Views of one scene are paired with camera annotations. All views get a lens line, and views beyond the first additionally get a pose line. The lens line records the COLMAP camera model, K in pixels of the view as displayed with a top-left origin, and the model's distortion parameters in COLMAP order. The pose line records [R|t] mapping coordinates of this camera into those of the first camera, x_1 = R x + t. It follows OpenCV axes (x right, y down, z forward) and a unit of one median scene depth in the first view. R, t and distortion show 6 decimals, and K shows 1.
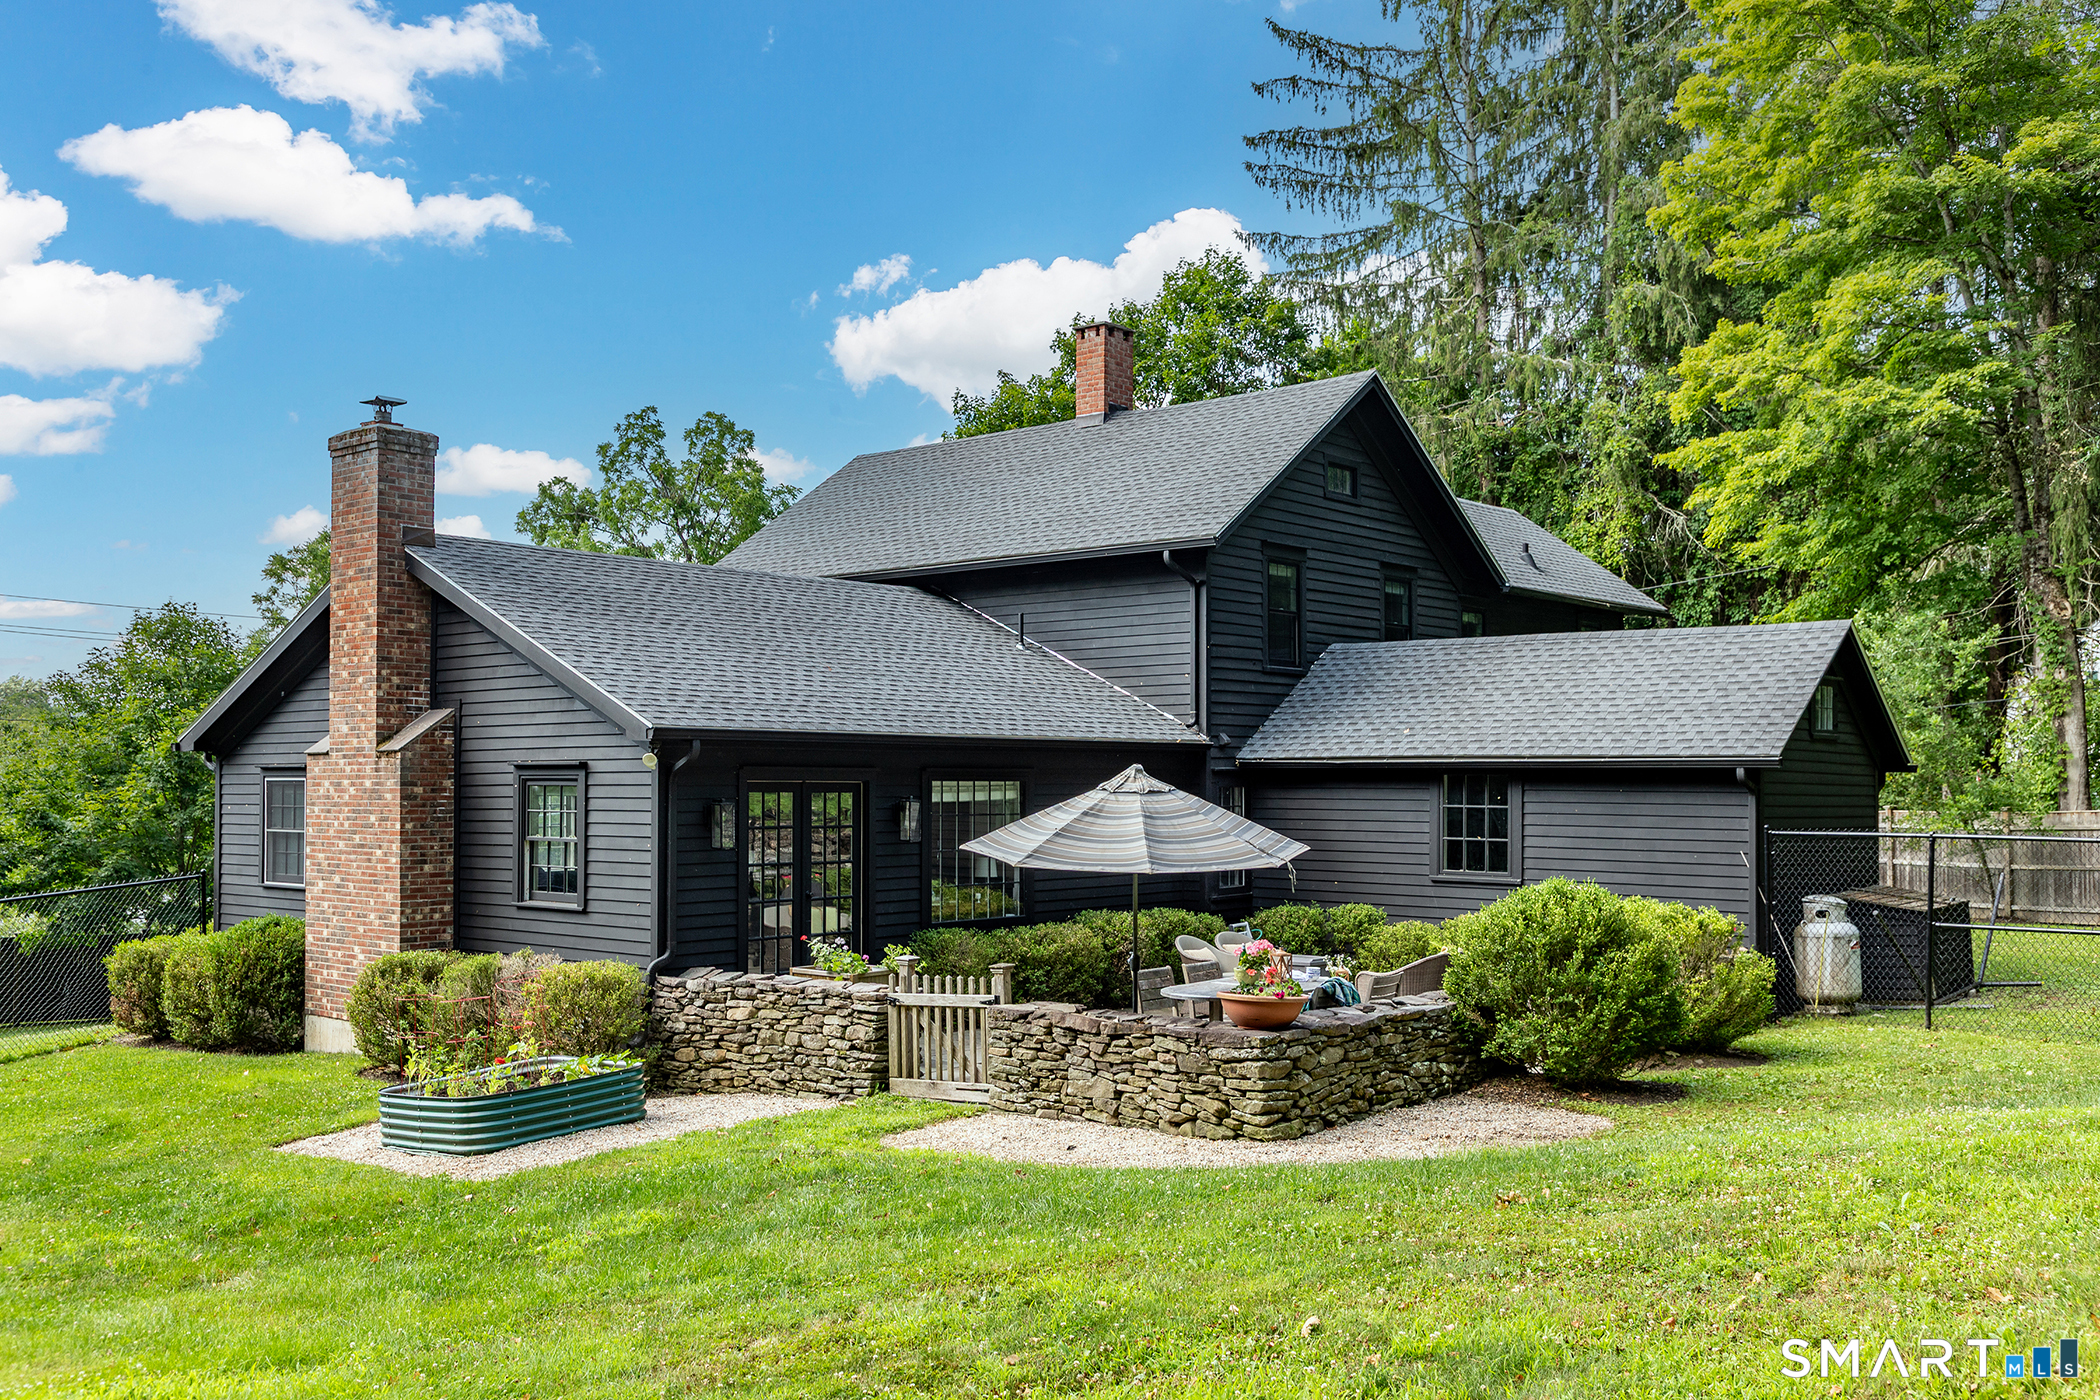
lens RADIAL K [[1952.7, 0, 1048.4], [0, 1952.7, 768.8], [0, 0, 1]] dist [0.108009, -0.009932]
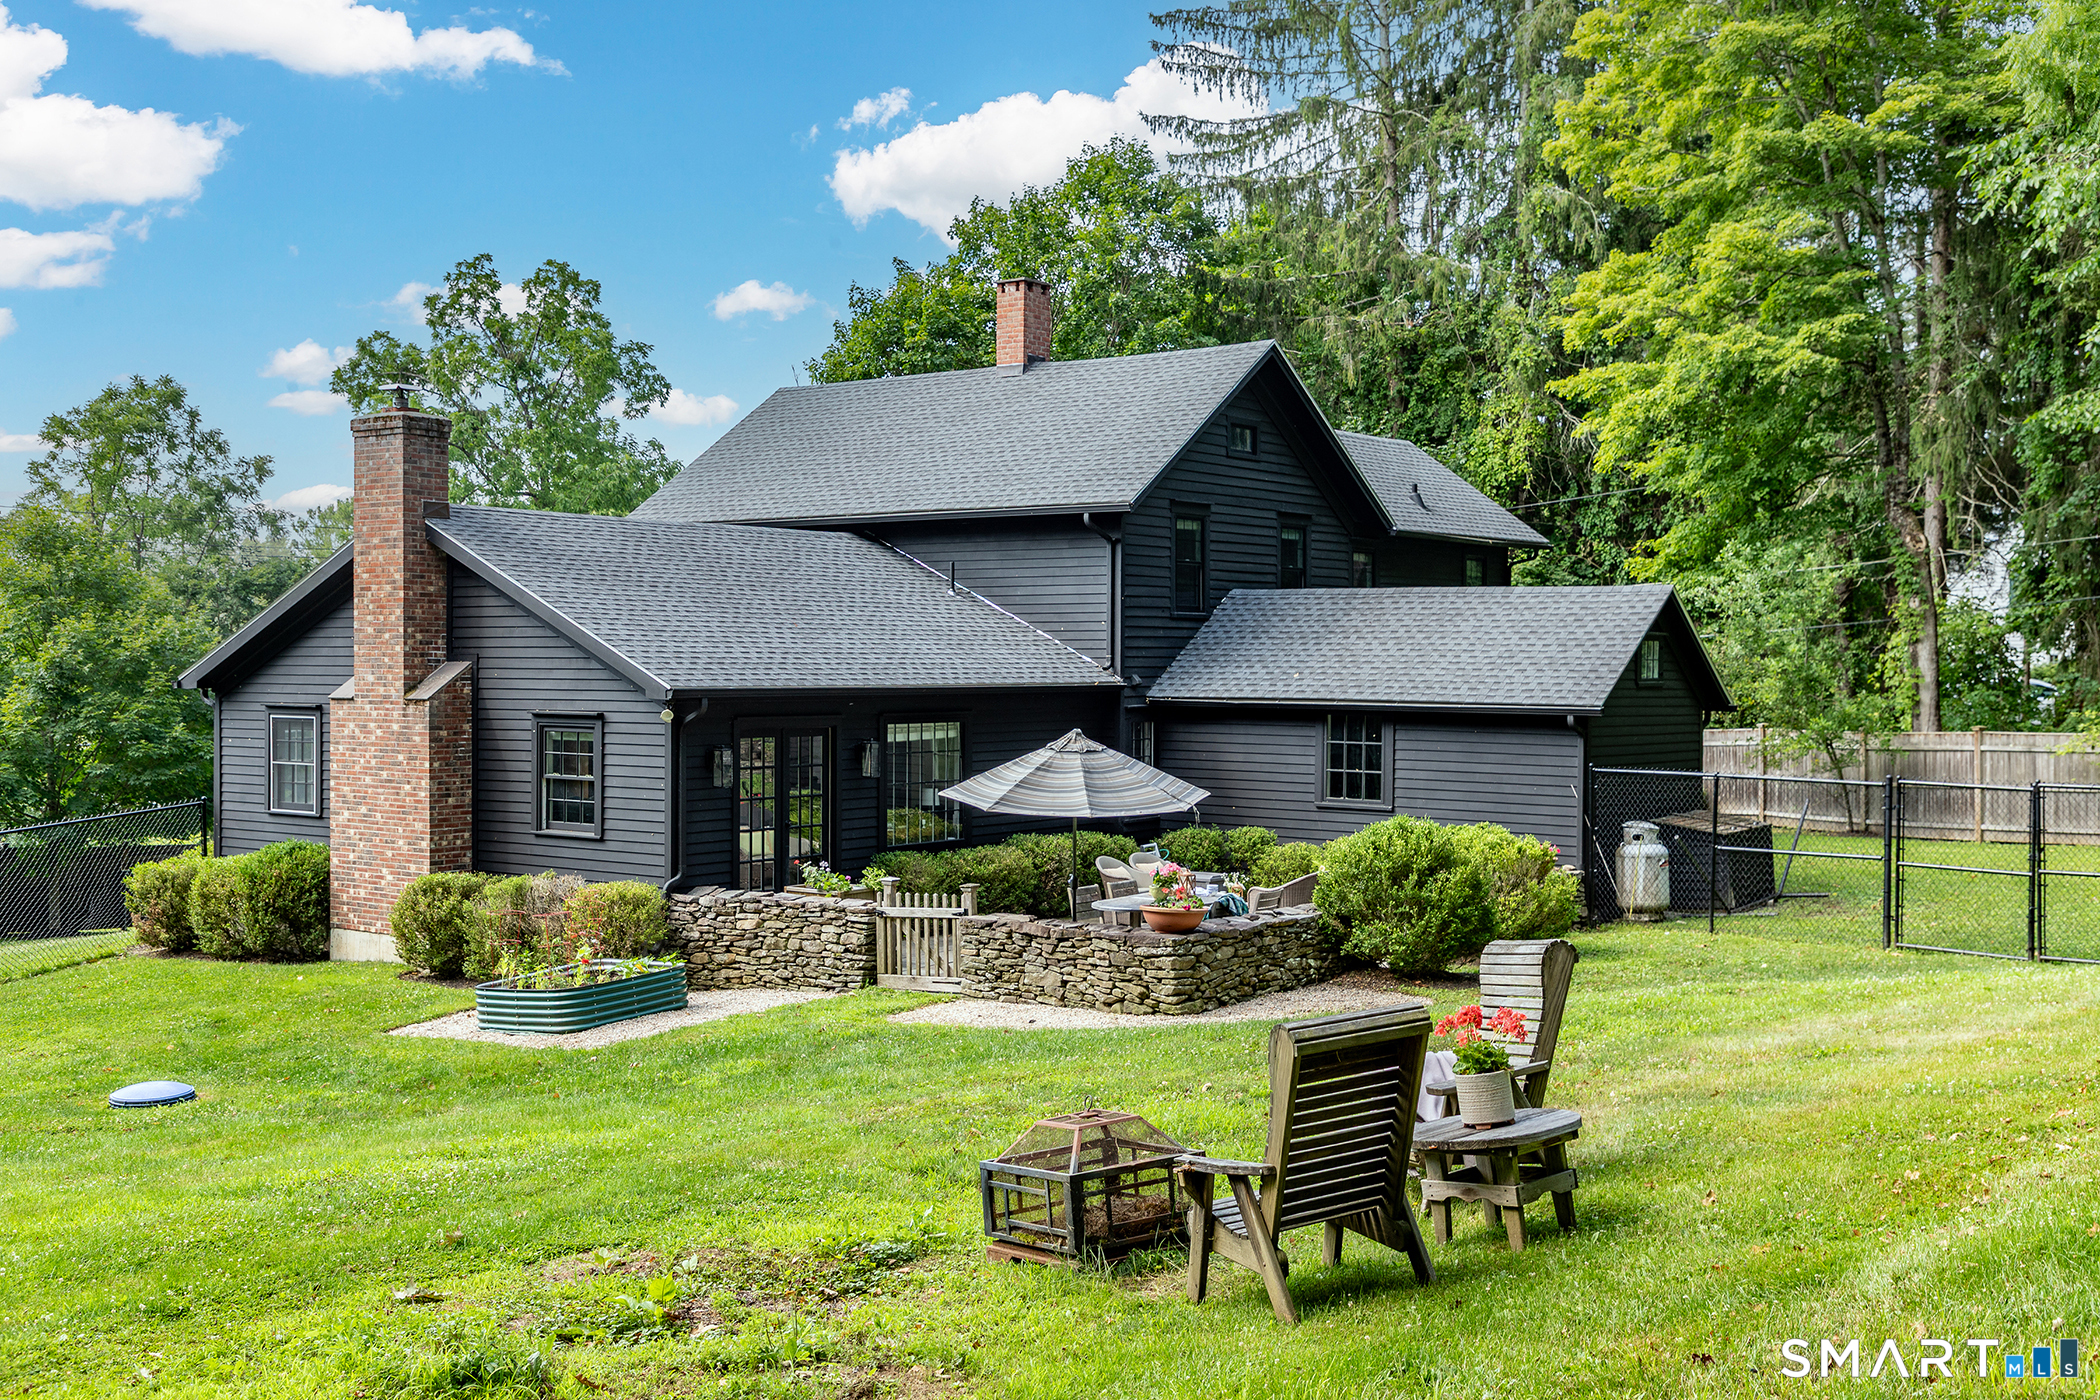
lens RADIAL K [[2285.0, 0, 1053.3], [0, 2285.0, 747.8], [0, 0, 1]] dist [0.260606, -0.010725]
pose [[0.998022, 0.001062, 0.062860, -0.047599], [-0.003972, 0.998925, 0.046188, -0.043654], [-0.062743, -0.046346, 0.996953, -0.365579]]
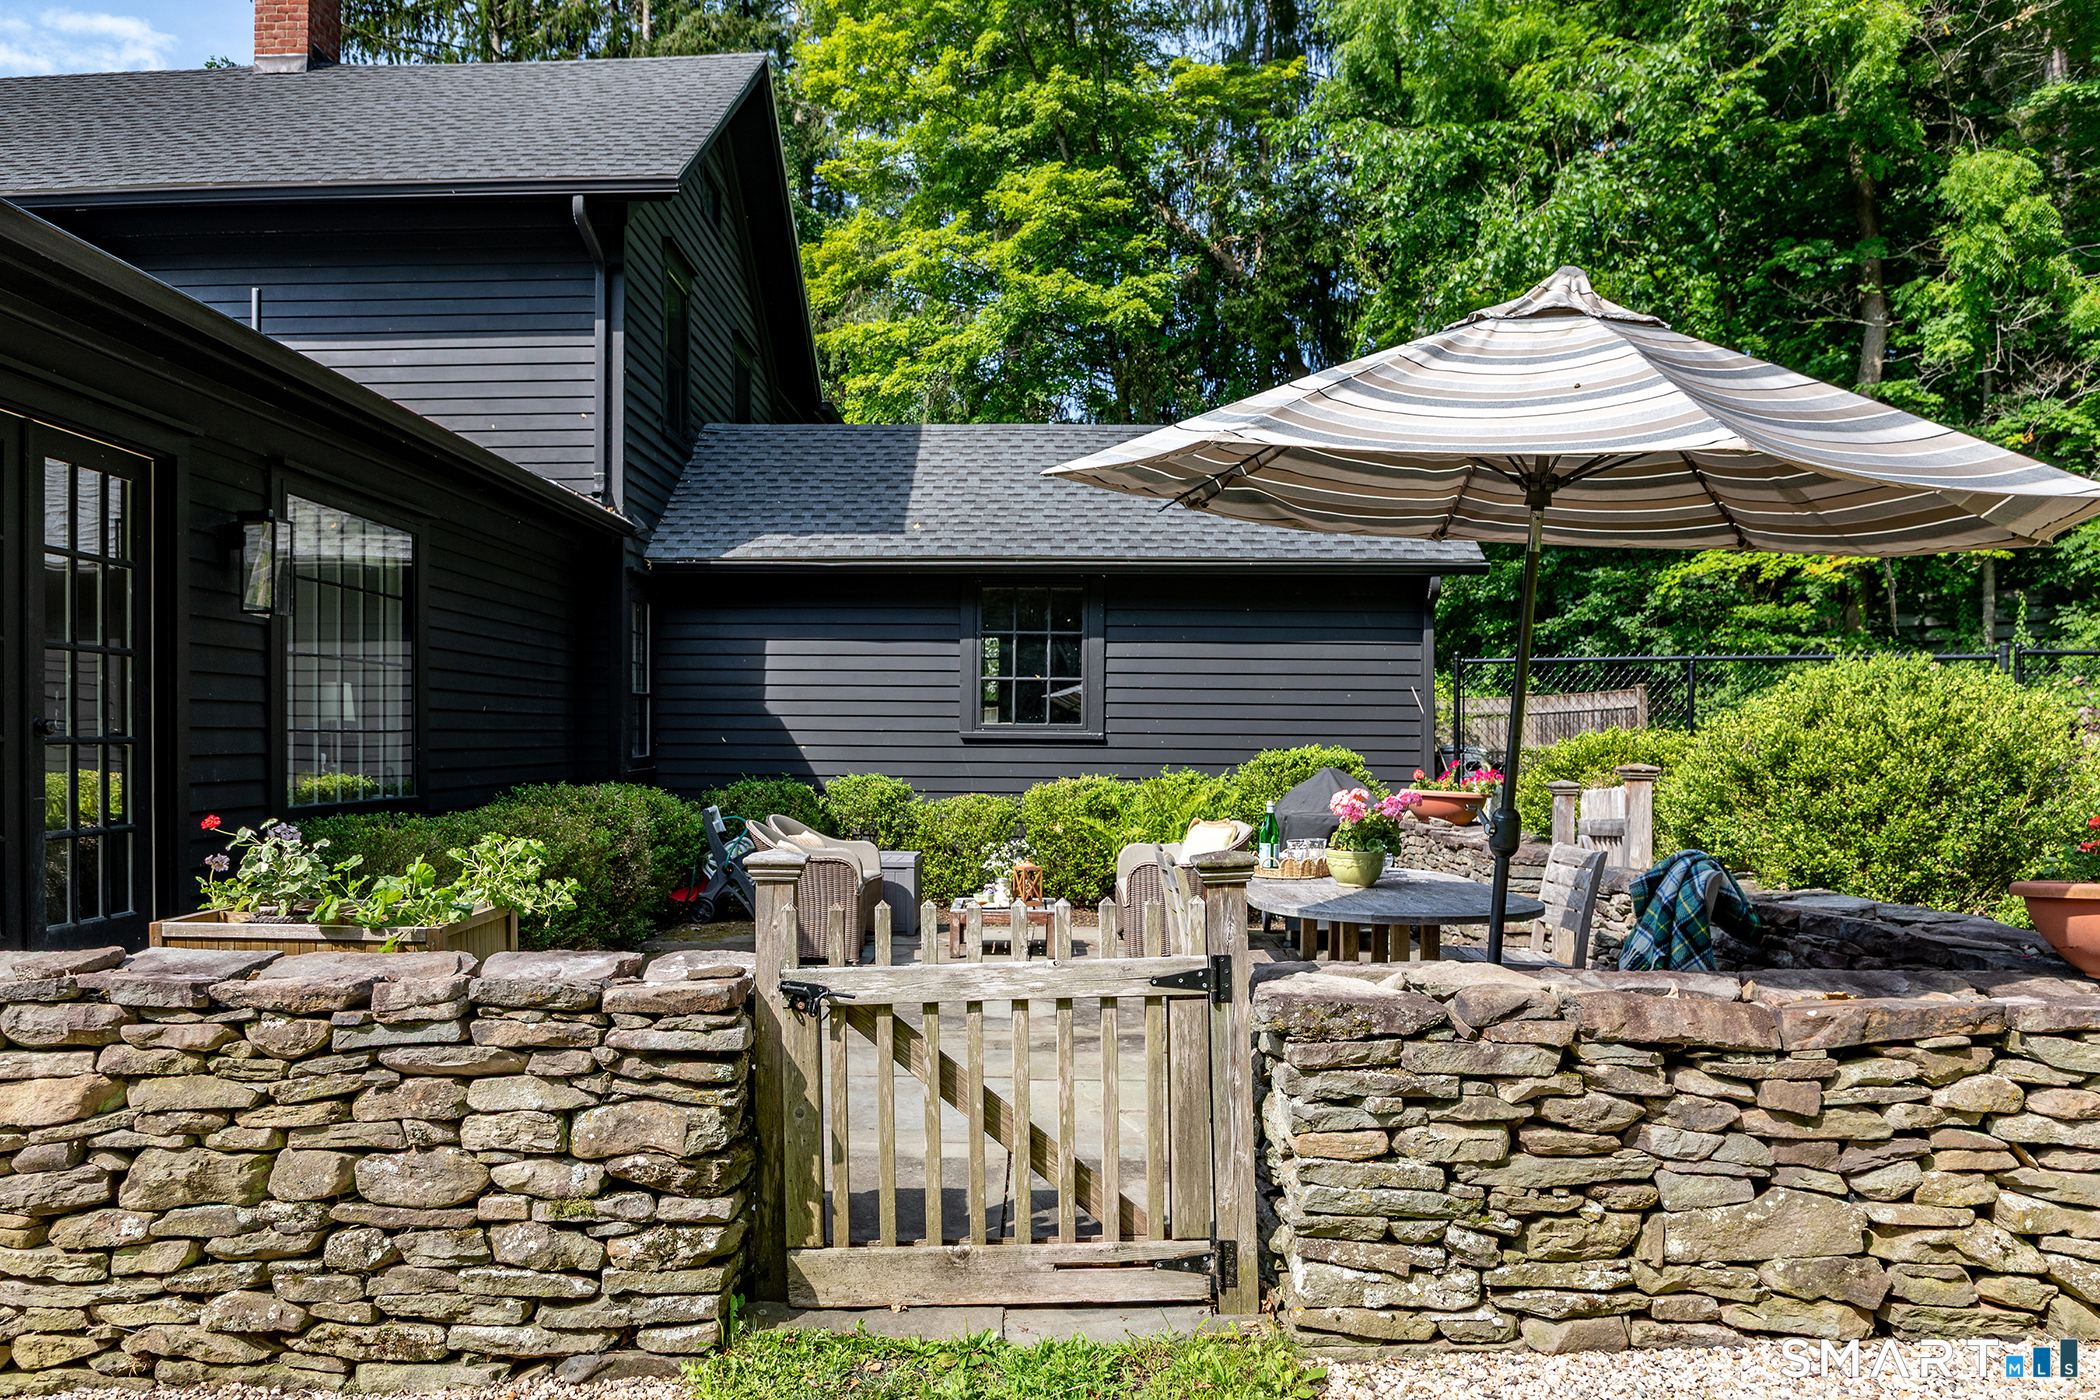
lens RADIAL K [[1549.4, 0, 1042.5], [0, 1549.4, 757.2], [0, 0, 1]] dist [-0.002212, -0.043881]
pose [[0.775059, -0.006785, 0.631852, -0.151787], [-0.005956, 0.999819, 0.018042, 0.060419], [-0.631860, -0.017747, 0.774879, 0.623260]]
